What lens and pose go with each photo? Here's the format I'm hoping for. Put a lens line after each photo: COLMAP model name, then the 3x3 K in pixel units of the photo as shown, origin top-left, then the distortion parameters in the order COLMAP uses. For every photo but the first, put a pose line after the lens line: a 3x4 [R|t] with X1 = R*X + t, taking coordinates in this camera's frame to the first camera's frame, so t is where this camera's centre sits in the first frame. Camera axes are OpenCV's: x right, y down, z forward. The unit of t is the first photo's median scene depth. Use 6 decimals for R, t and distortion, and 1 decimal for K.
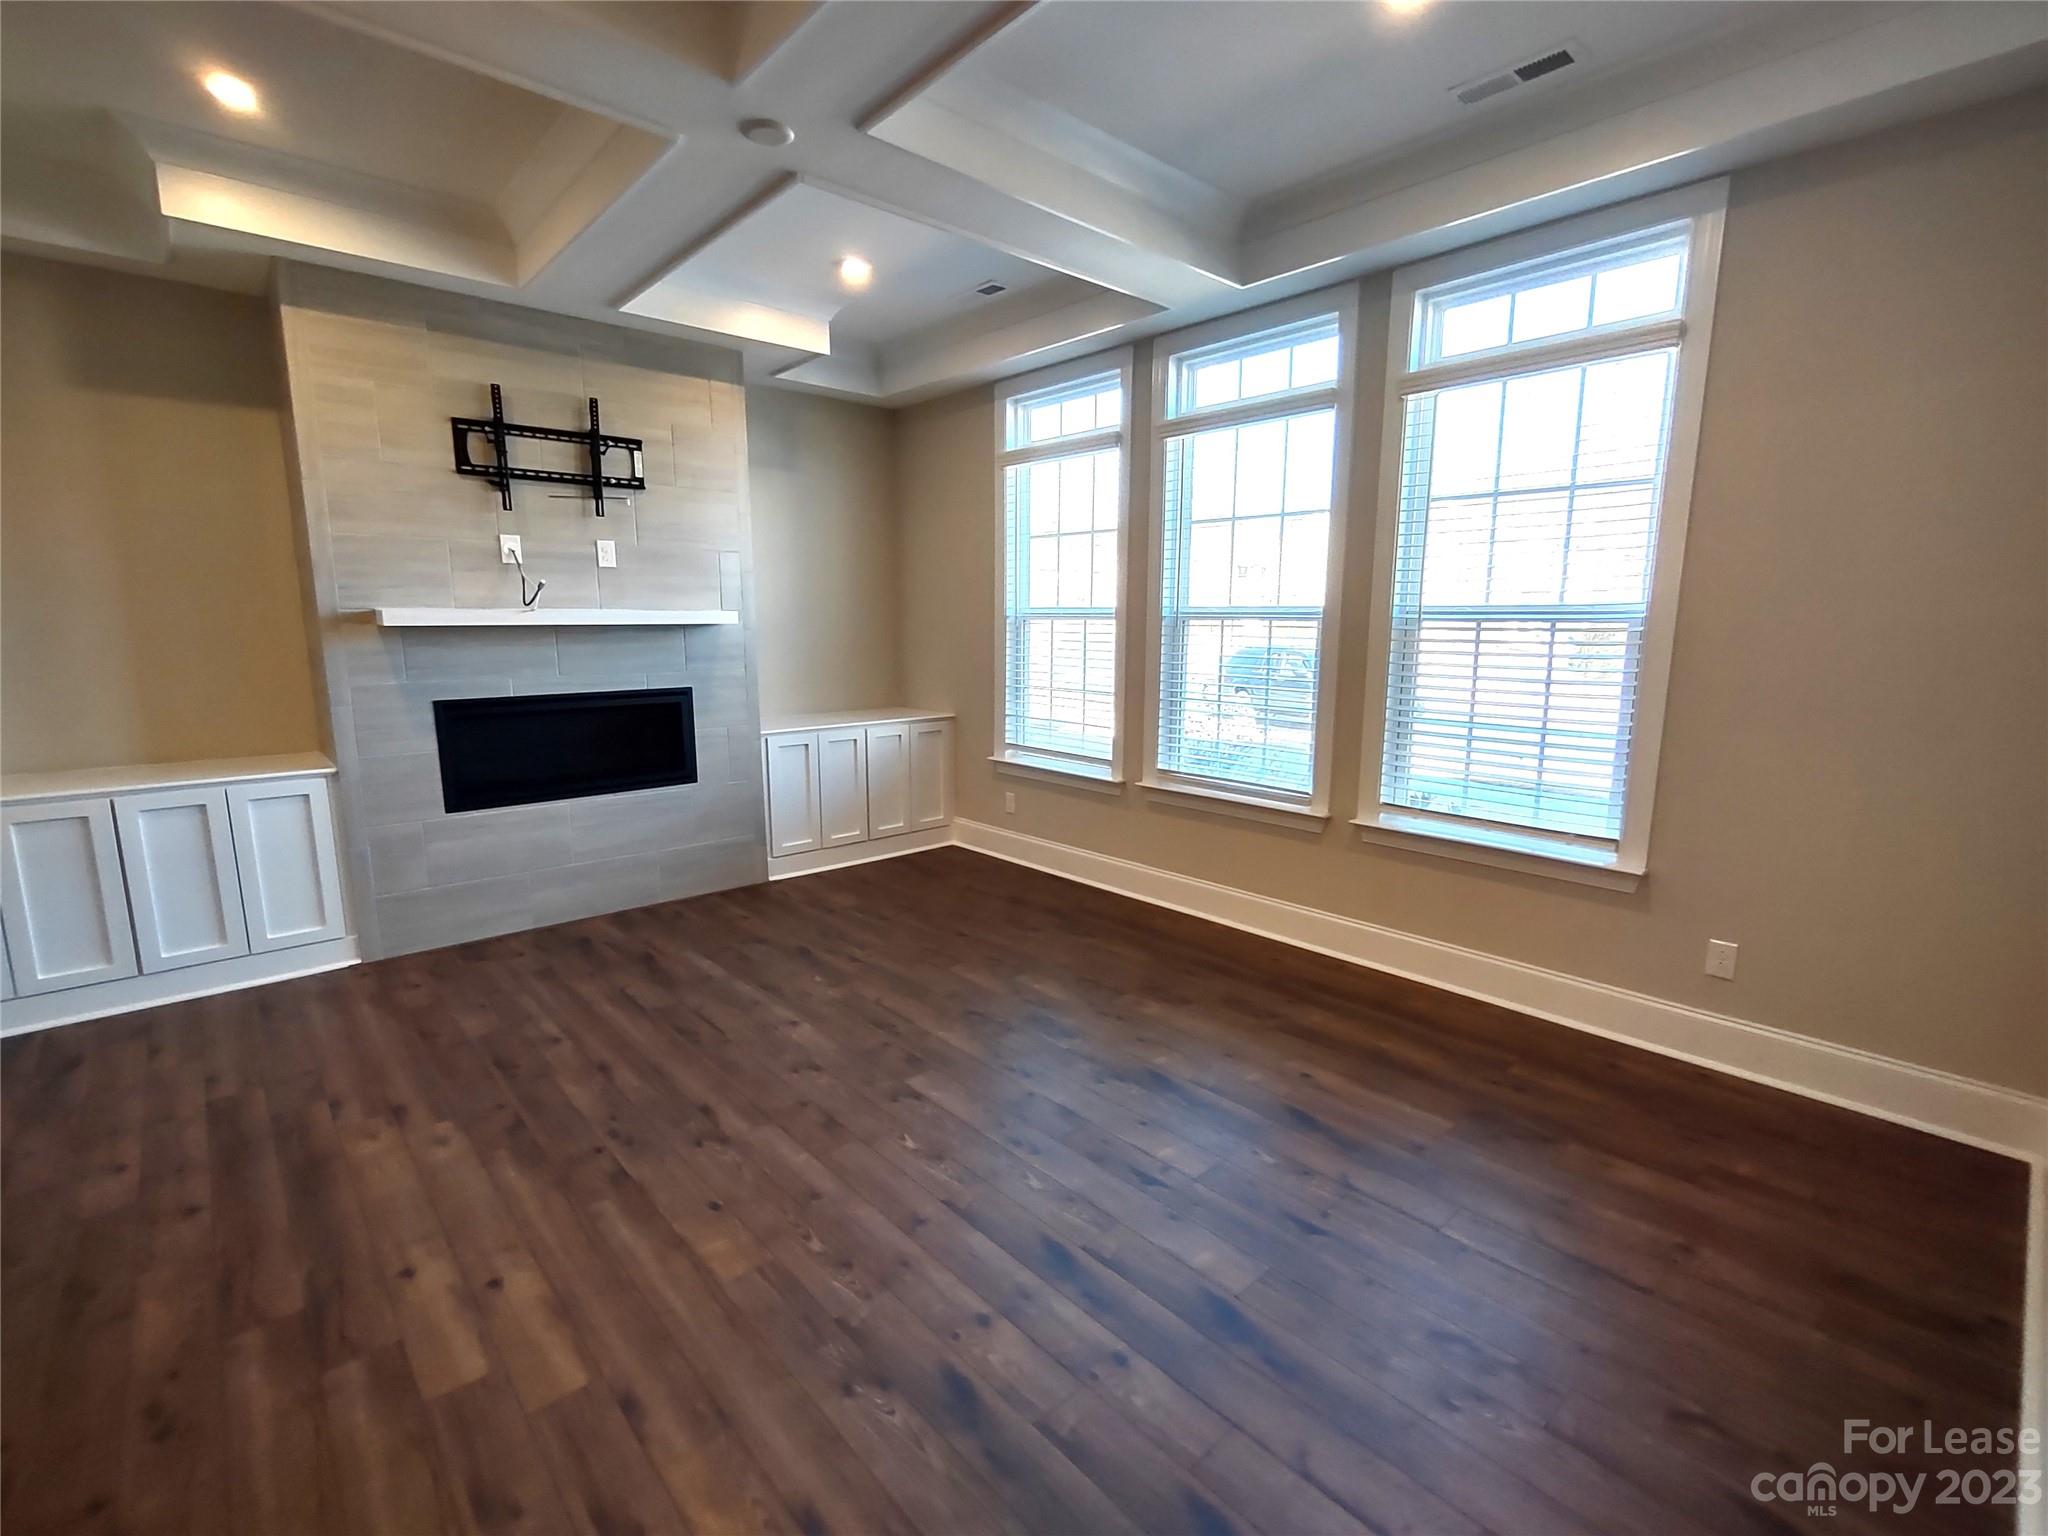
lens RADIAL K [[935.8, 0, 1033.3], [0, 935.8, 767.6], [0, 0, 1]] dist [-0.004696, 0.000860]
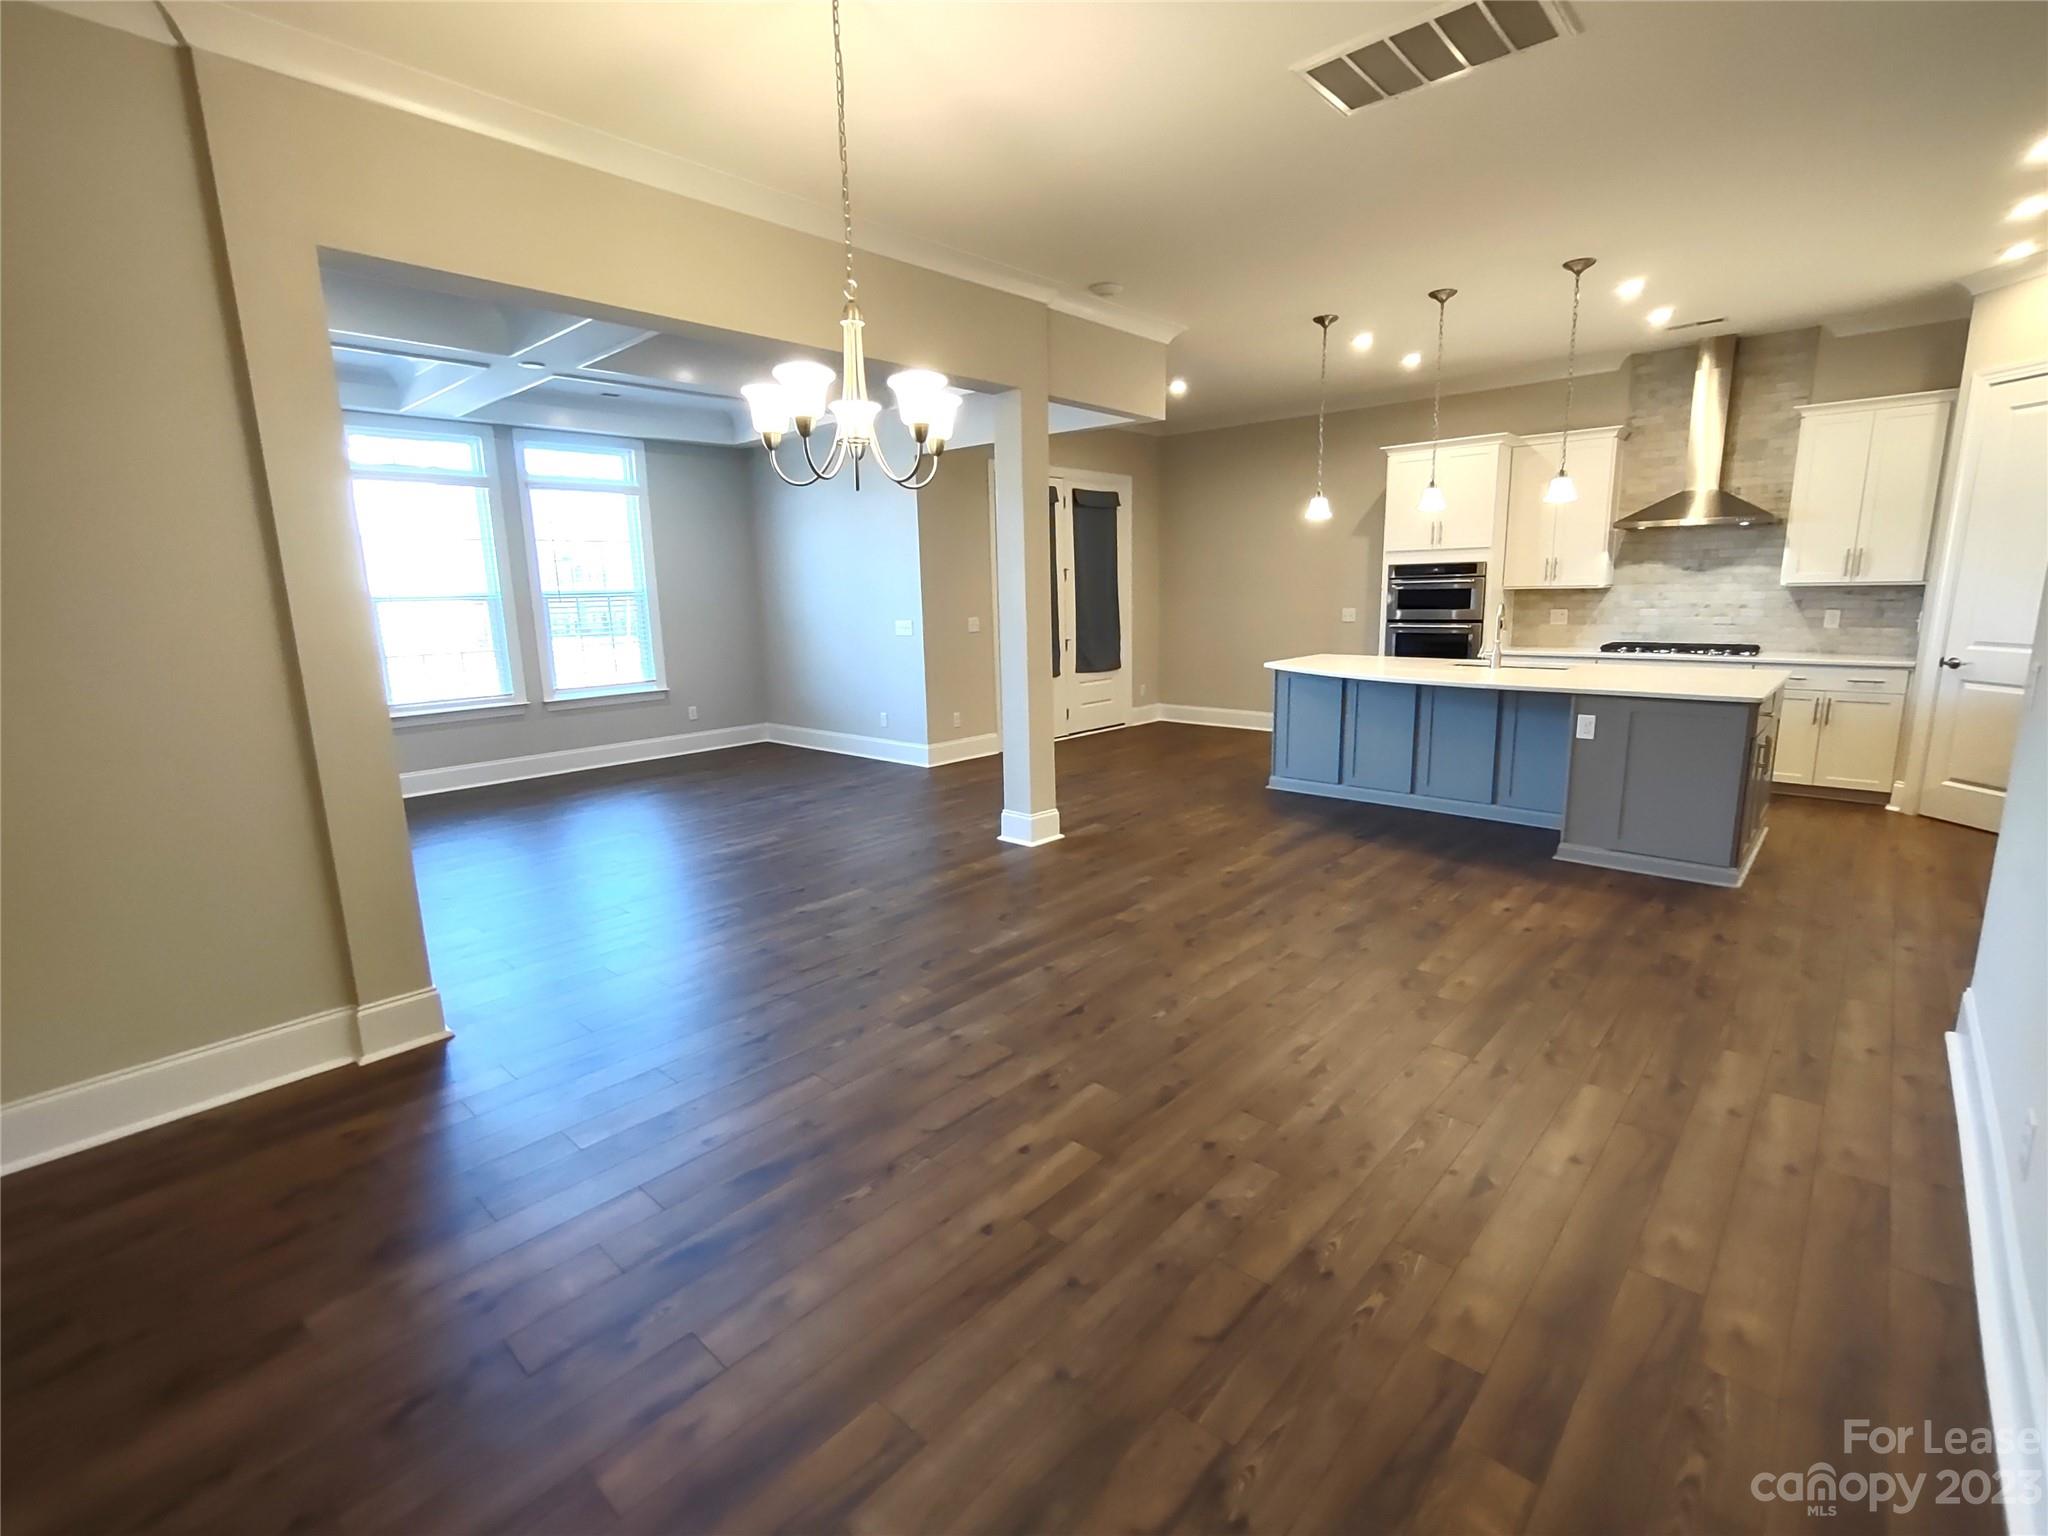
lens RADIAL K [[932.8, 0, 1032.5], [0, 932.8, 765.8], [0, 0, 1]] dist [-0.001251, 0.000955]
pose [[-0.099721, -0.189215, 0.976859, -1.663576], [0.181236, 0.961876, 0.204814, -0.027150], [-0.978371, 0.197466, -0.061627, 0.136636]]
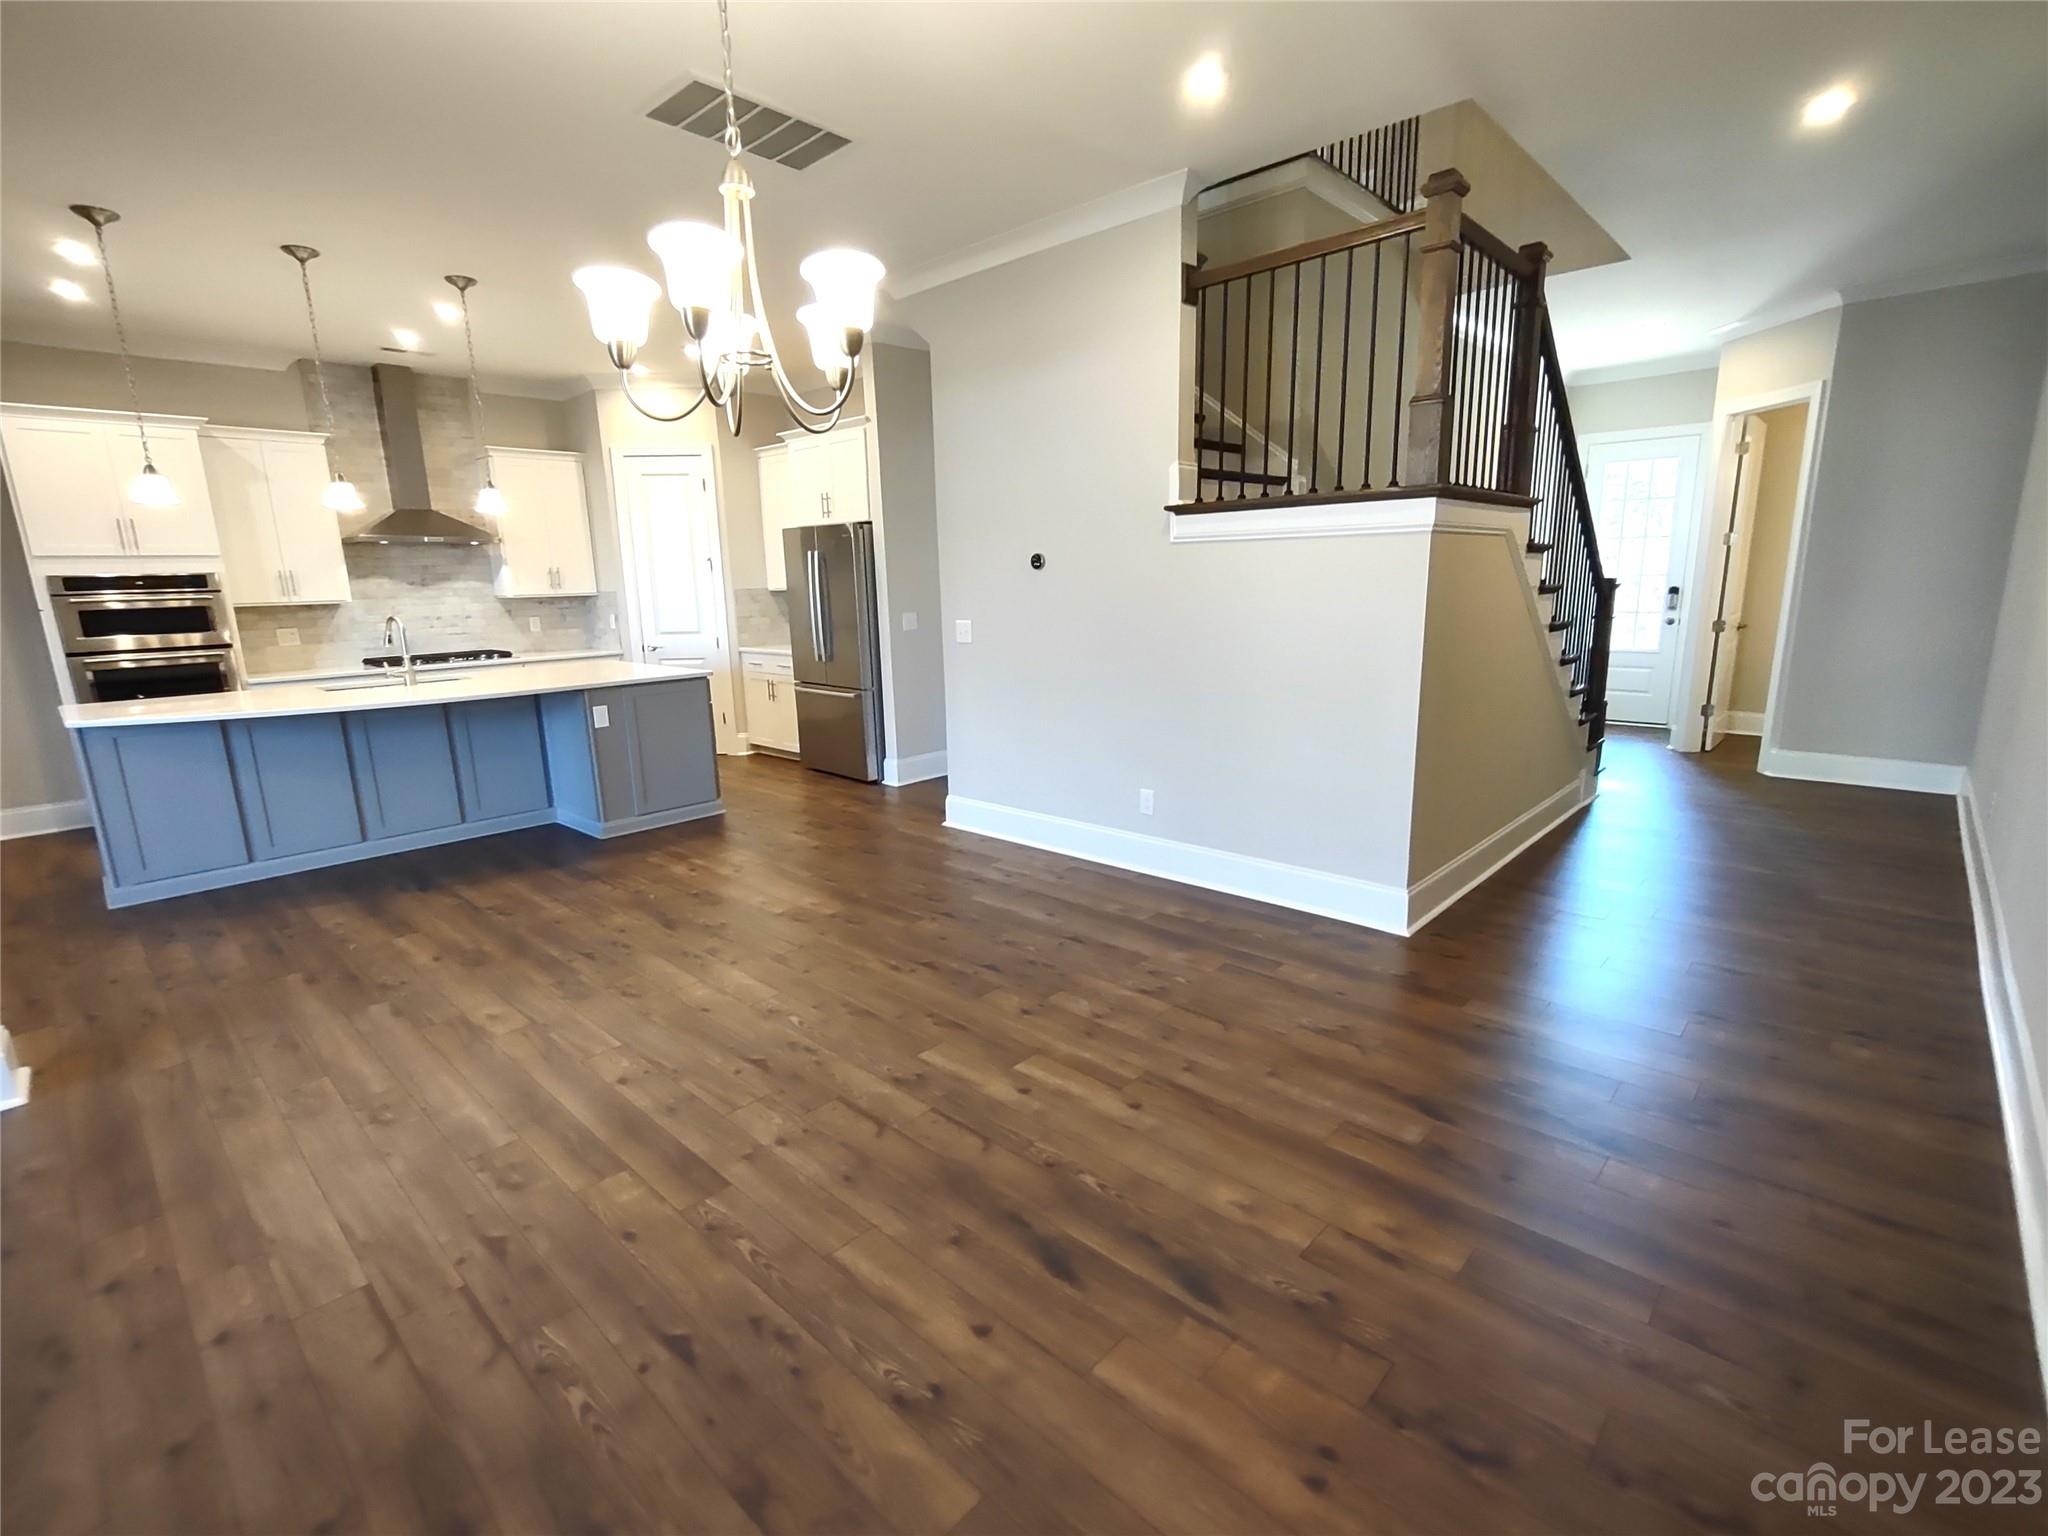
lens RADIAL K [[944.6, 0, 1024.0], [0, 944.6, 768.0], [0, 0, 1]] dist [-0.000765, 0.001338]
pose [[-0.996085, 0.040436, -0.078615, -1.066401], [0.009873, 0.934582, 0.355611, -0.108124], [0.087852, 0.353443, -0.931322, 0.694599]]
